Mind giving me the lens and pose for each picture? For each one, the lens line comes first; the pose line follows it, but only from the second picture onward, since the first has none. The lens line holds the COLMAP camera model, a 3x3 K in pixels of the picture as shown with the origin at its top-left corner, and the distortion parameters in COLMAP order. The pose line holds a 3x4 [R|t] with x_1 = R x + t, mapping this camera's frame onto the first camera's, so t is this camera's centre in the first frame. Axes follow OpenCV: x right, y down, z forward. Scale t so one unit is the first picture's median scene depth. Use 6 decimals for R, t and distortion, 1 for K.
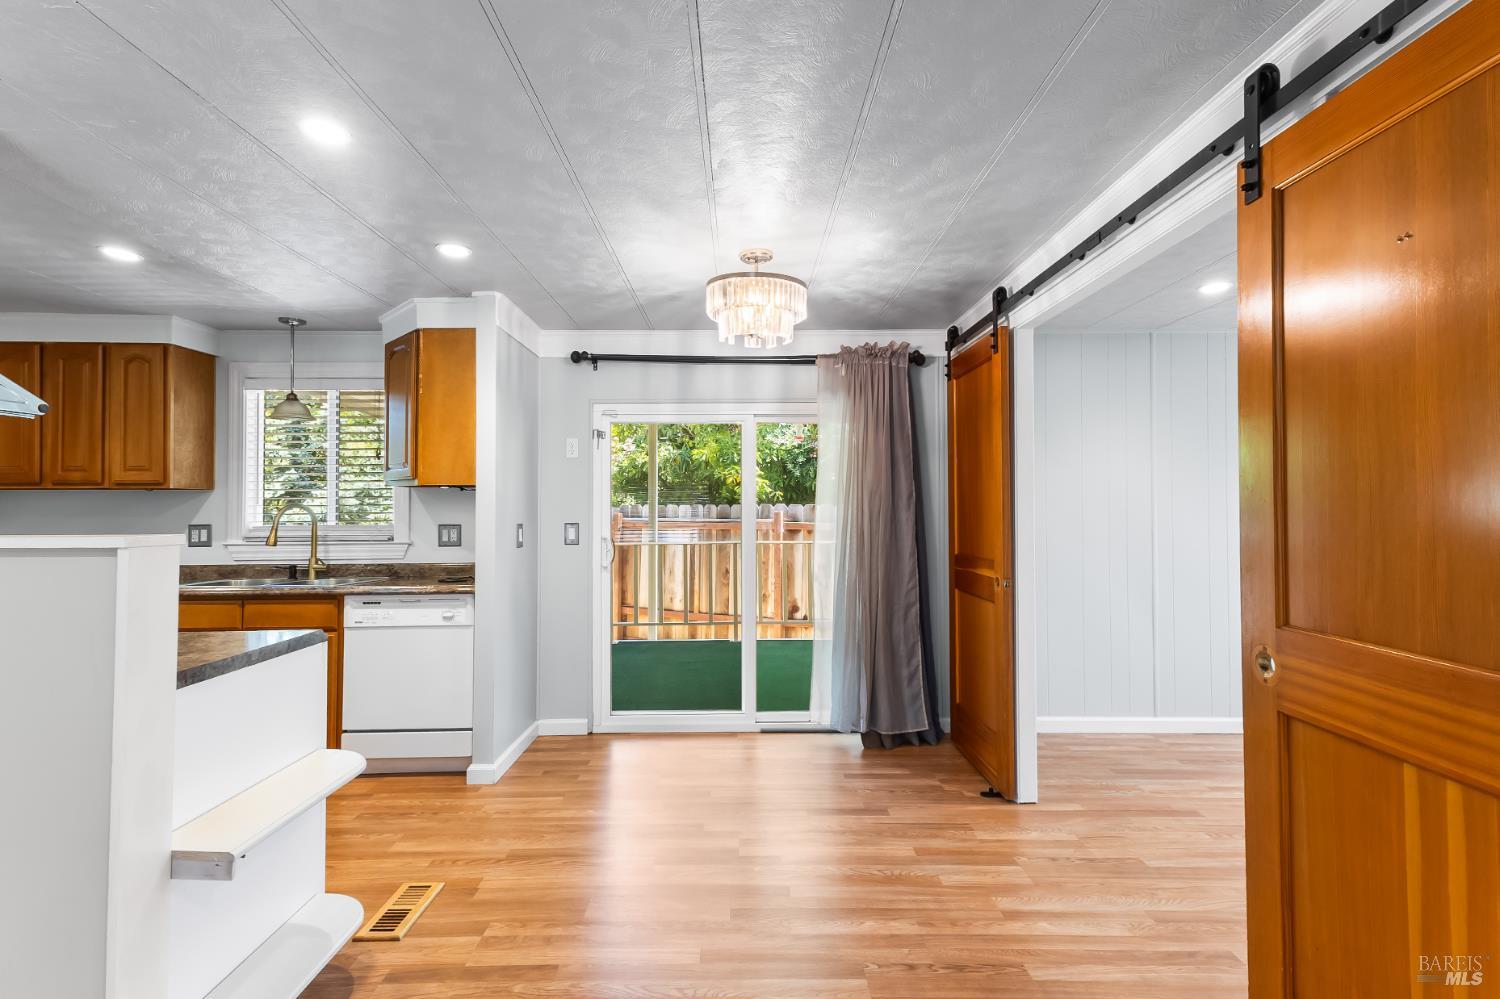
lens RADIAL K [[685.6, 0, 745.3], [0, 685.6, 497.1], [0, 0, 1]] dist [0.019730, -0.006847]
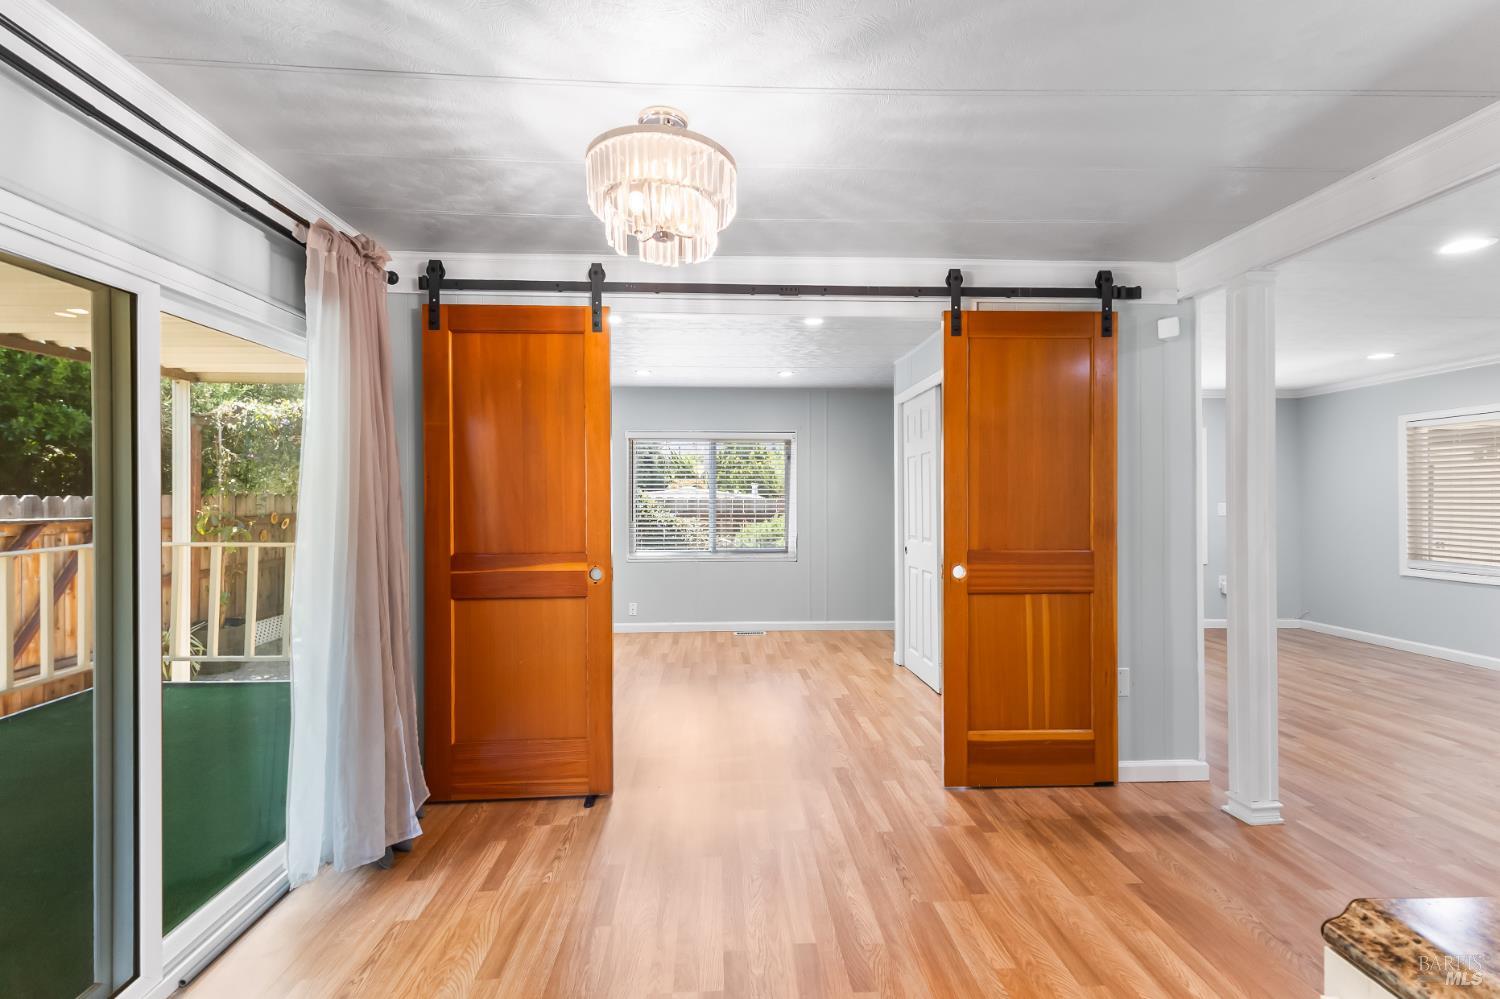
lens RADIAL K [[673.6, 0, 750.0], [0, 673.6, 499.5], [0, 0, 1]] dist [0.018688, 0.000045]
pose [[-0.031823, -0.003124, 0.999489, -0.856017], [-0.006869, 0.999972, 0.002907, 0.023886], [-0.999470, -0.006773, -0.031843, 1.223499]]
